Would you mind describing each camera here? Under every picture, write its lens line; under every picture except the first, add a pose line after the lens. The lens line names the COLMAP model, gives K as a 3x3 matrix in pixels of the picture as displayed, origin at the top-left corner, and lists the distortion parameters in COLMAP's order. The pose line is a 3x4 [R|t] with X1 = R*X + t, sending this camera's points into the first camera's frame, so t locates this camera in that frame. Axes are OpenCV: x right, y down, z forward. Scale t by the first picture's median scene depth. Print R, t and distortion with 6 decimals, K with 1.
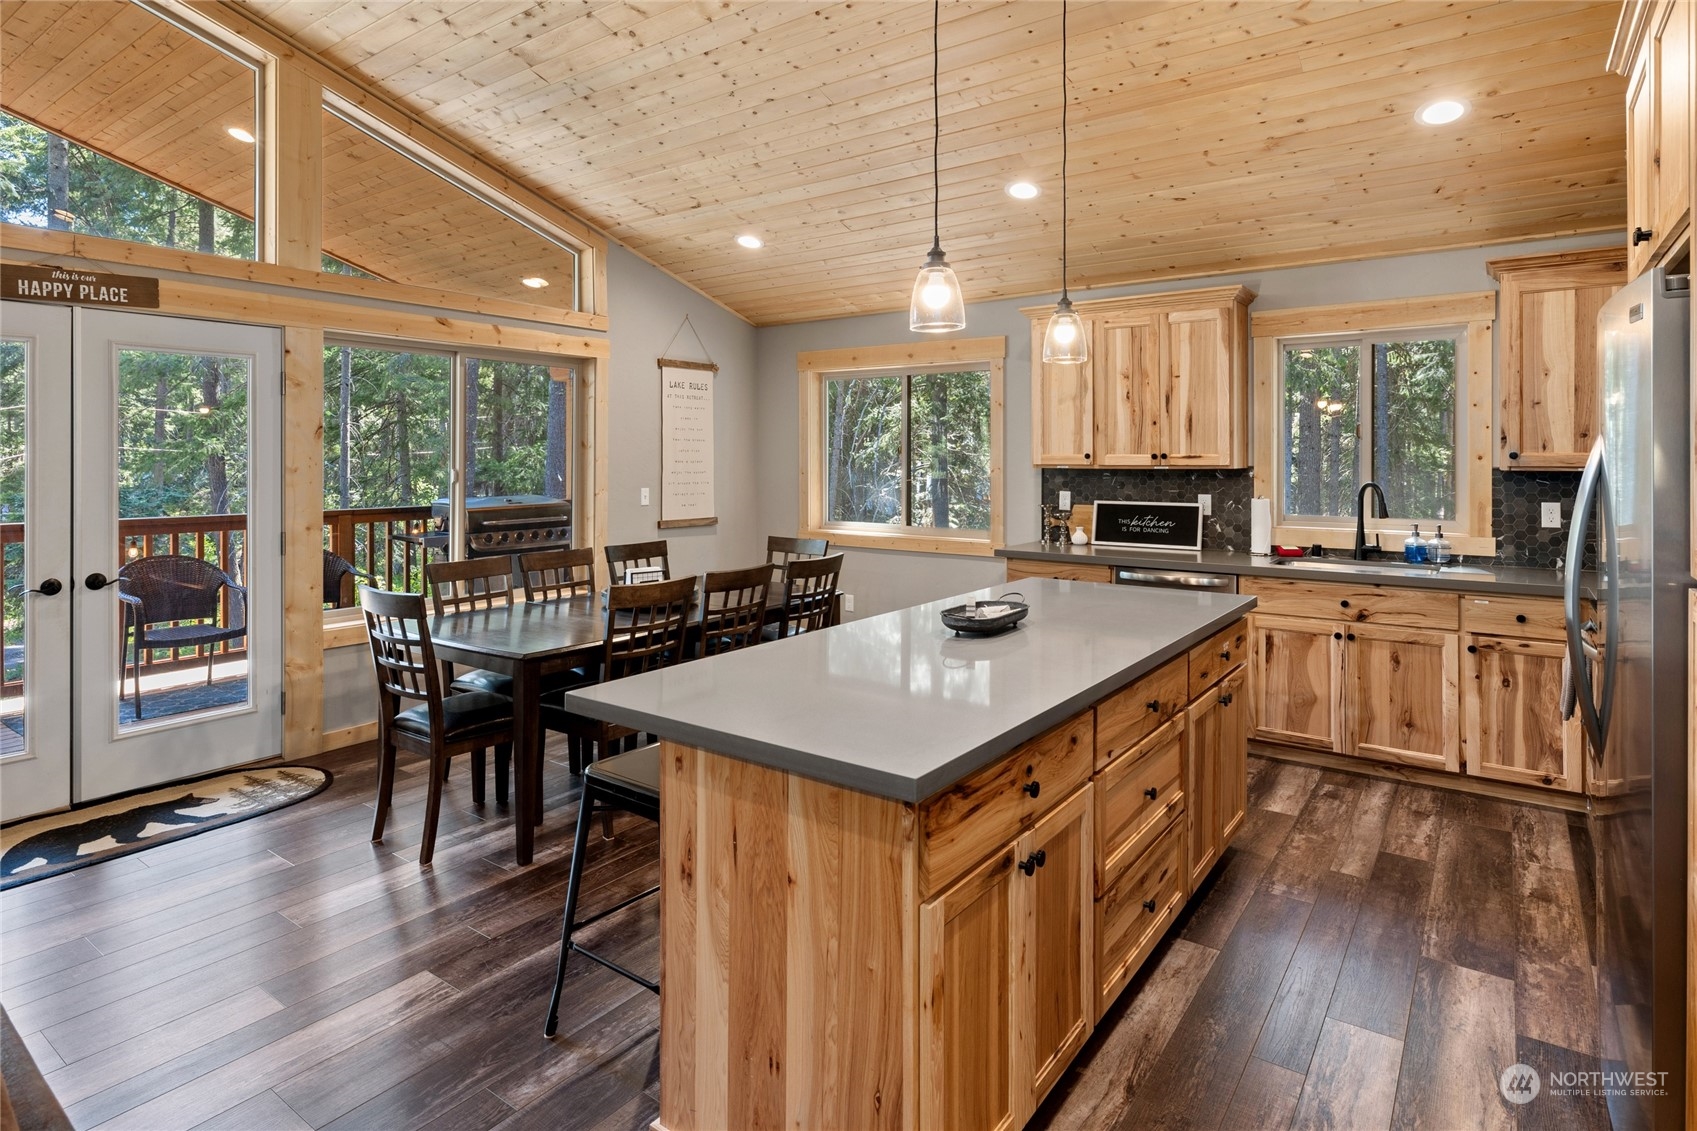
lens RADIAL K [[899.2, 0, 858.2], [0, 899.2, 462.9], [0, 0, 1]] dist [-0.002790, 0.000644]
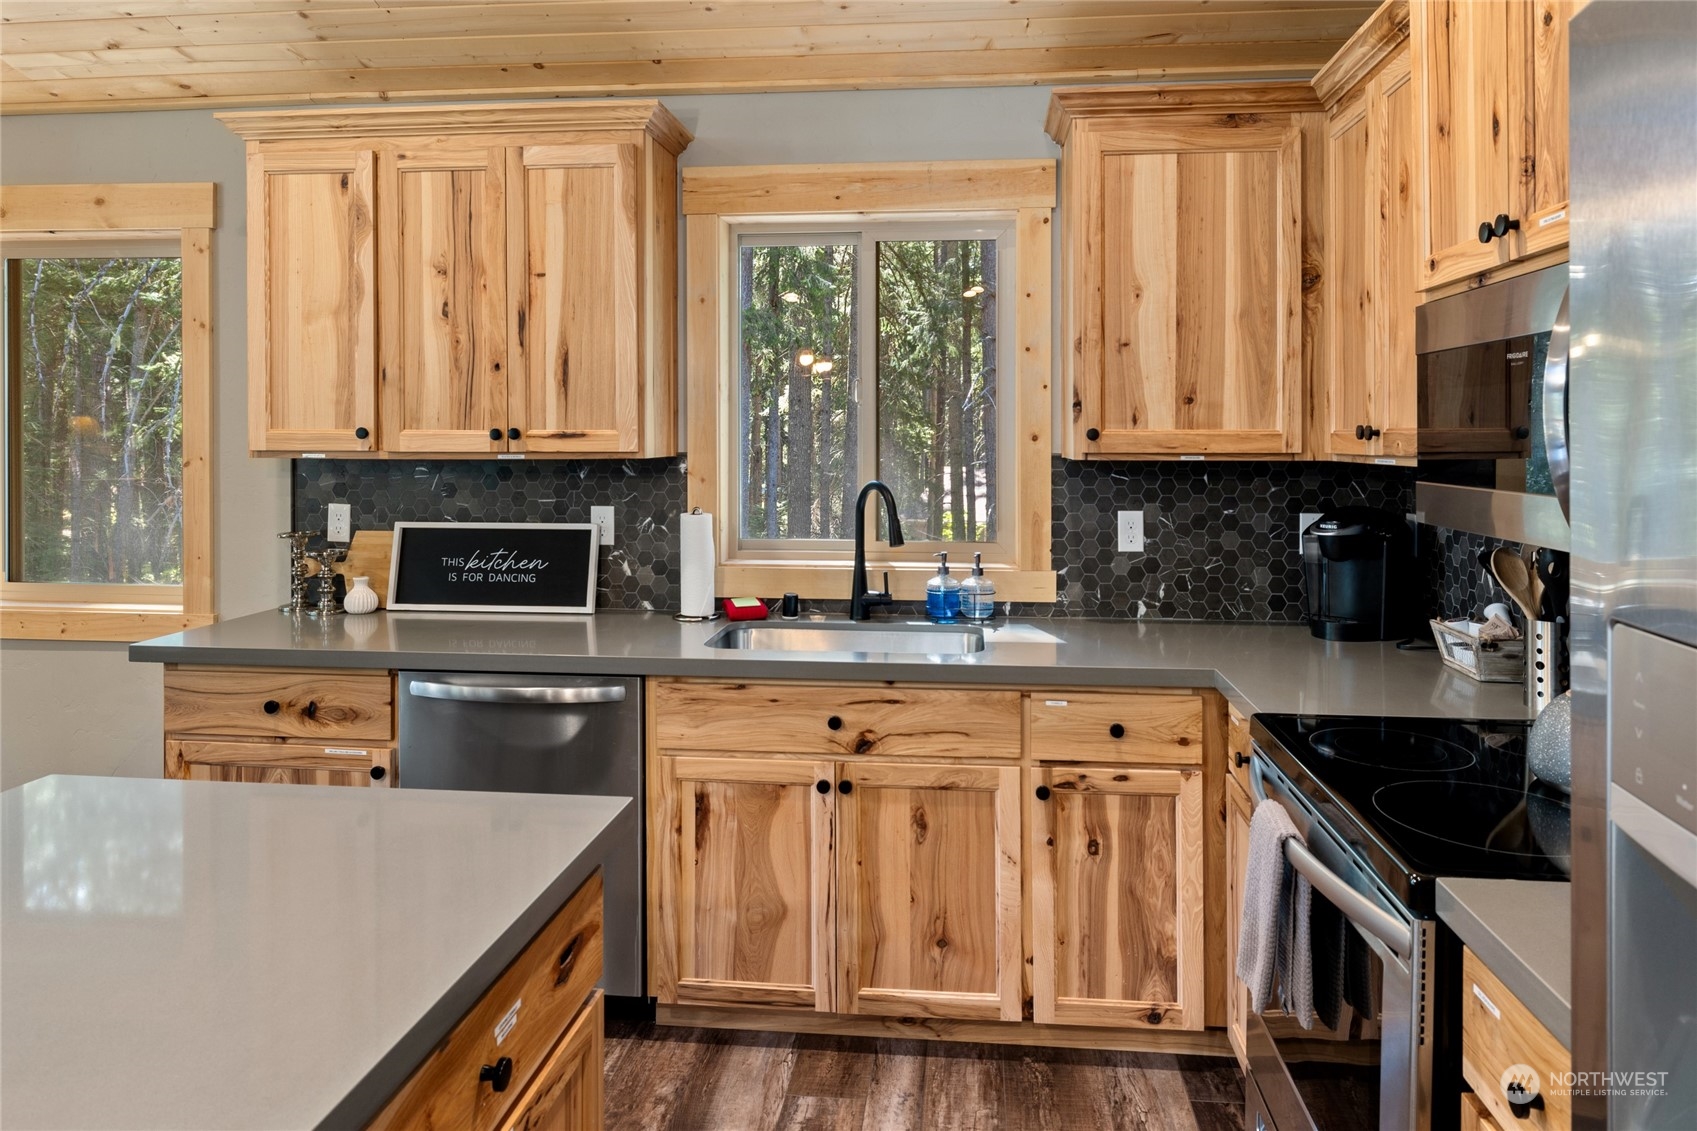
lens RADIAL K [[1095.7, 0, 855.2], [0, 1095.7, 441.2], [0, 0, 1]] dist [0.000228, -0.000686]
pose [[0.870813, -0.000084, 0.491614, 0.230082], [0.000750, 0.999999, -0.001159, -0.002776], [-0.491614, 0.001378, 0.870812, 0.423309]]
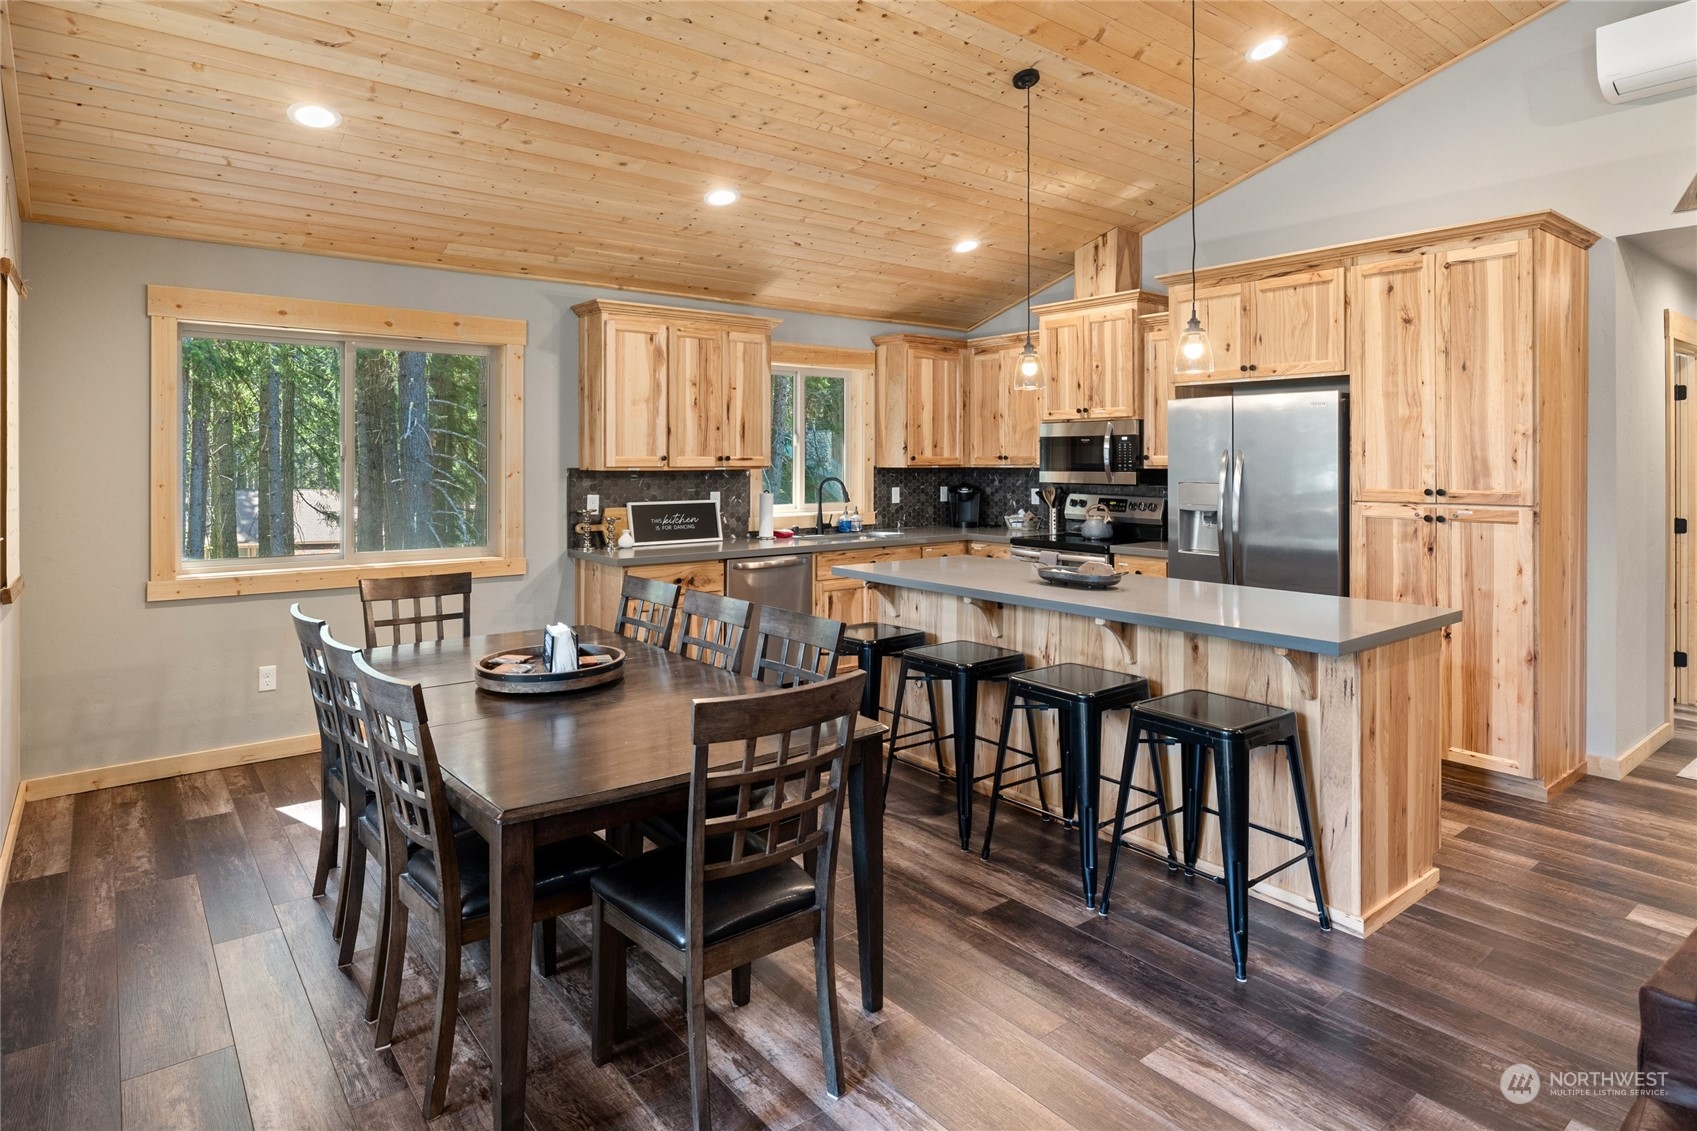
lens RADIAL K [[924.6, 0, 850.6], [0, 924.6, 464.1], [0, 0, 1]] dist [-0.001967, -0.000286]
pose [[0.281966, -0.004969, 0.959411, -0.808831], [0.006183, 0.999975, 0.003362, -0.003536], [-0.959404, 0.004984, 0.281990, 0.586556]]
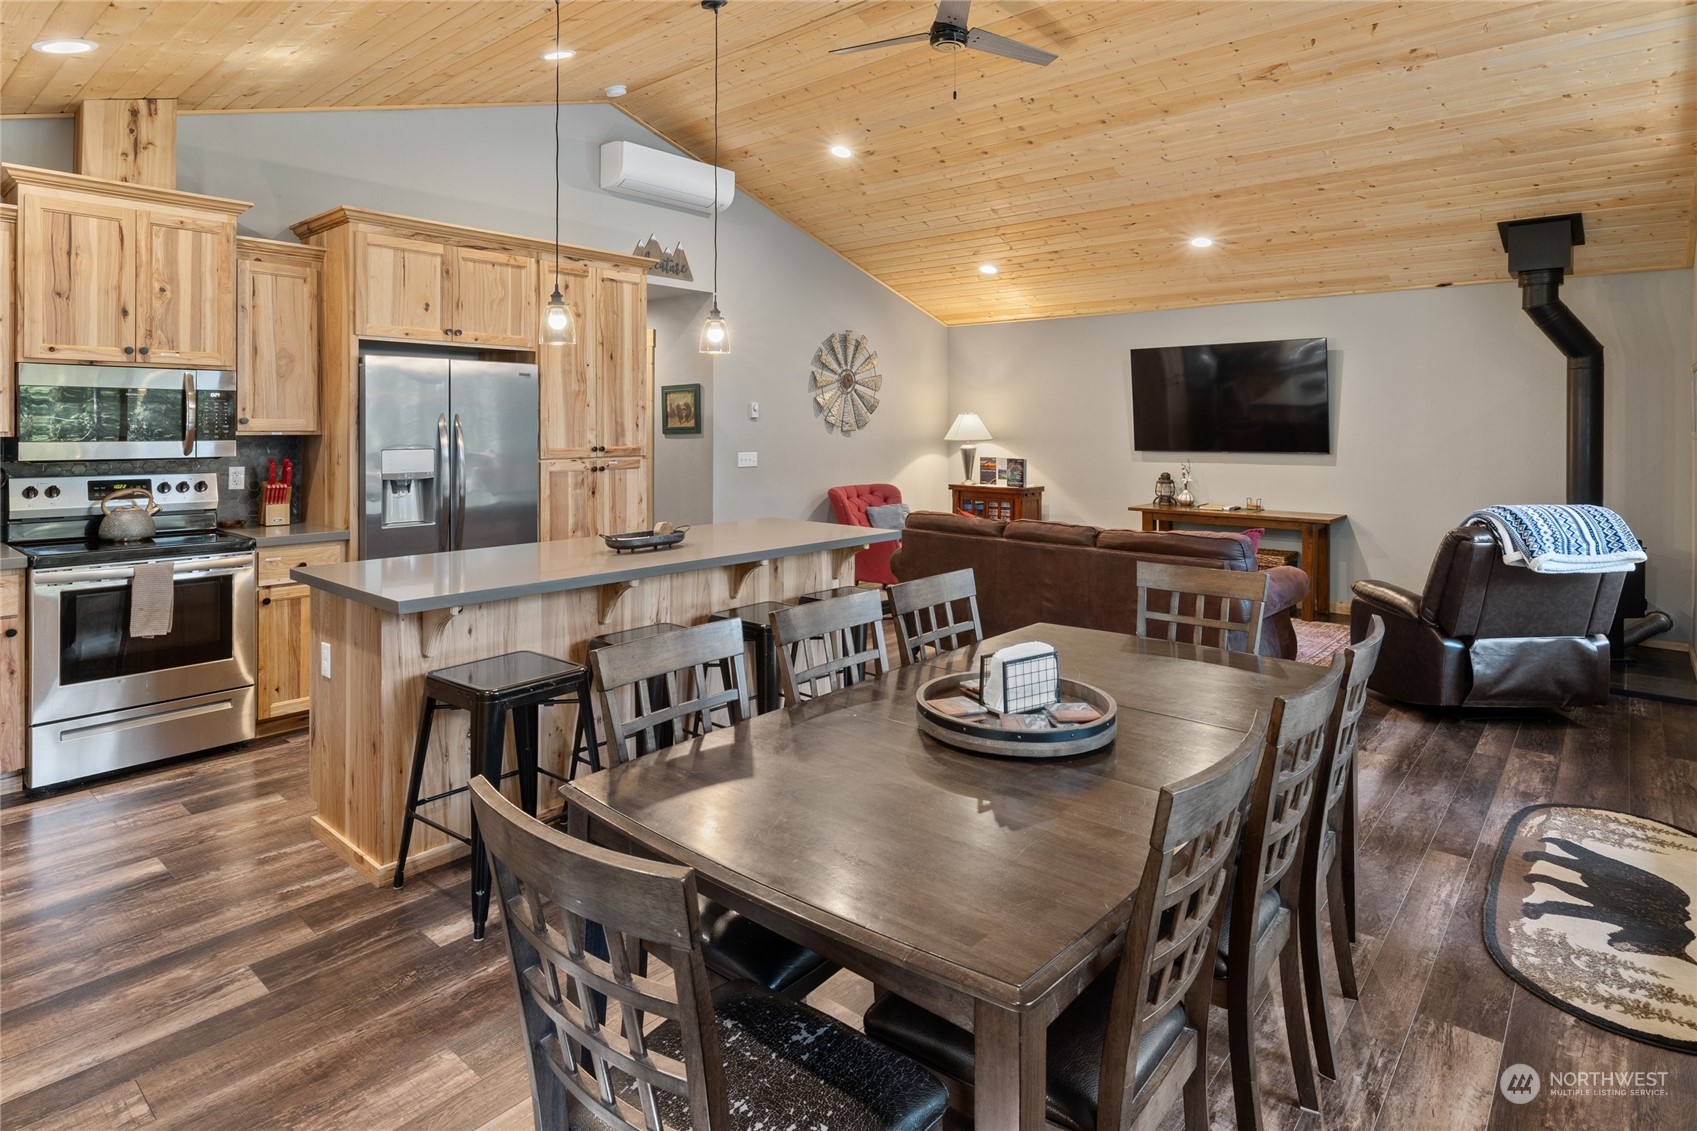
lens RADIAL K [[899.2, 0, 845.9], [0, 899.2, 423.2], [0, 0, 1]] dist [-0.002790, 0.000644]
pose [[-0.993138, -0.001884, 0.116932, -0.204000], [-0.001317, 0.999987, 0.004928, -0.009169], [-0.116940, 0.004740, -0.993128, 1.454789]]
